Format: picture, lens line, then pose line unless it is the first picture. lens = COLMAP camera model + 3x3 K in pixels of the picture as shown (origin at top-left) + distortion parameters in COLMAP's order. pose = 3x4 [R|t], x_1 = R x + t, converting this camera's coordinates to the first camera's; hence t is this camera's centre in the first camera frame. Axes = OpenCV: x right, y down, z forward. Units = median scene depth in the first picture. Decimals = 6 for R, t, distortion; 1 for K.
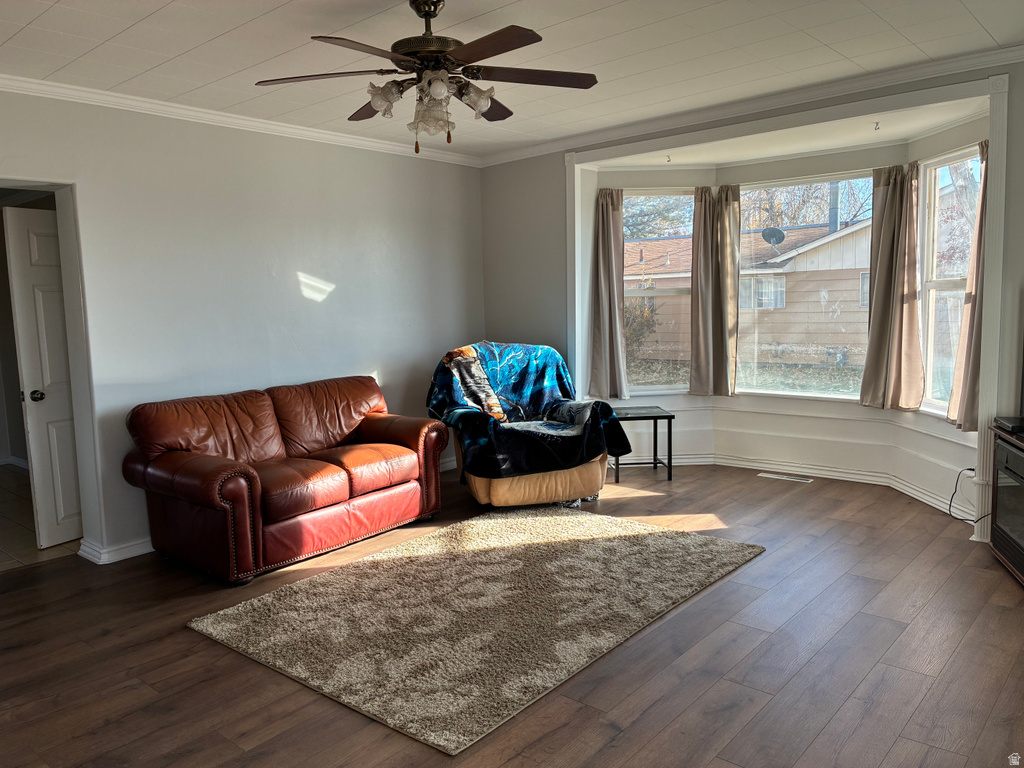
lens RADIAL K [[766.4, 0, 513.5], [0, 766.4, 380.3], [0, 0, 1]] dist [0.021641, -0.008151]
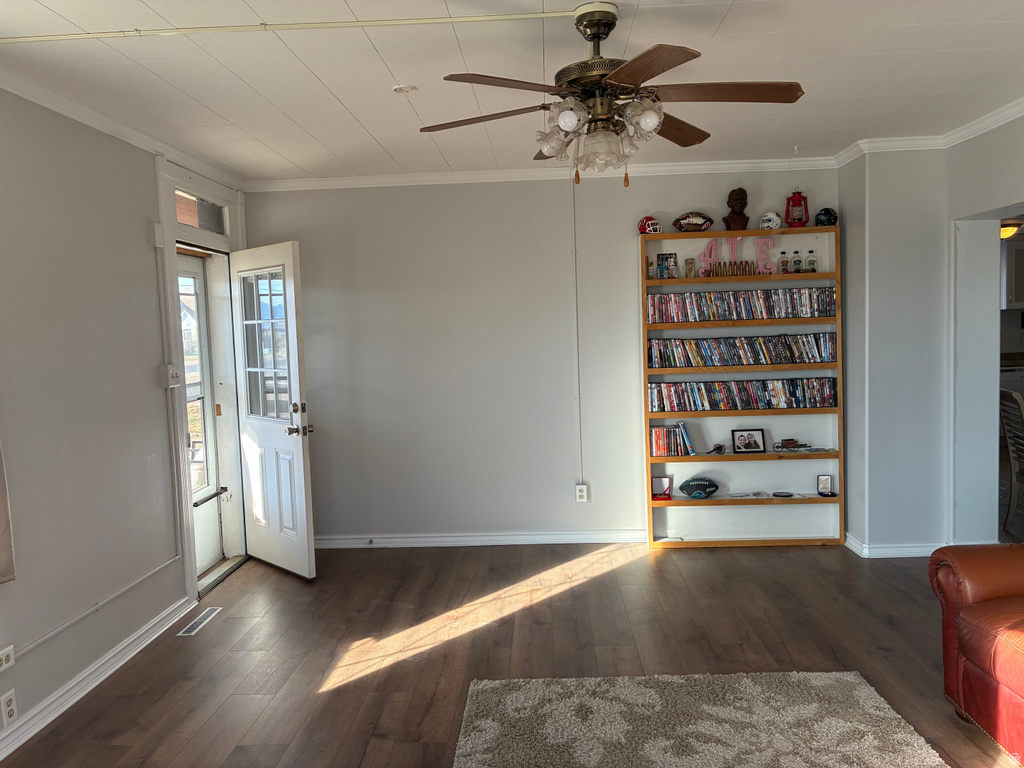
lens RADIAL K [[793.2, 0, 512.0], [0, 793.2, 384.0], [0, 0, 1]] dist [0.035048, -0.000156]
pose [[-0.777078, 0.102130, -0.621063, 0.571113], [-0.010290, 0.984554, 0.174779, -0.239465], [0.629320, 0.142208, -0.764024, 1.679937]]
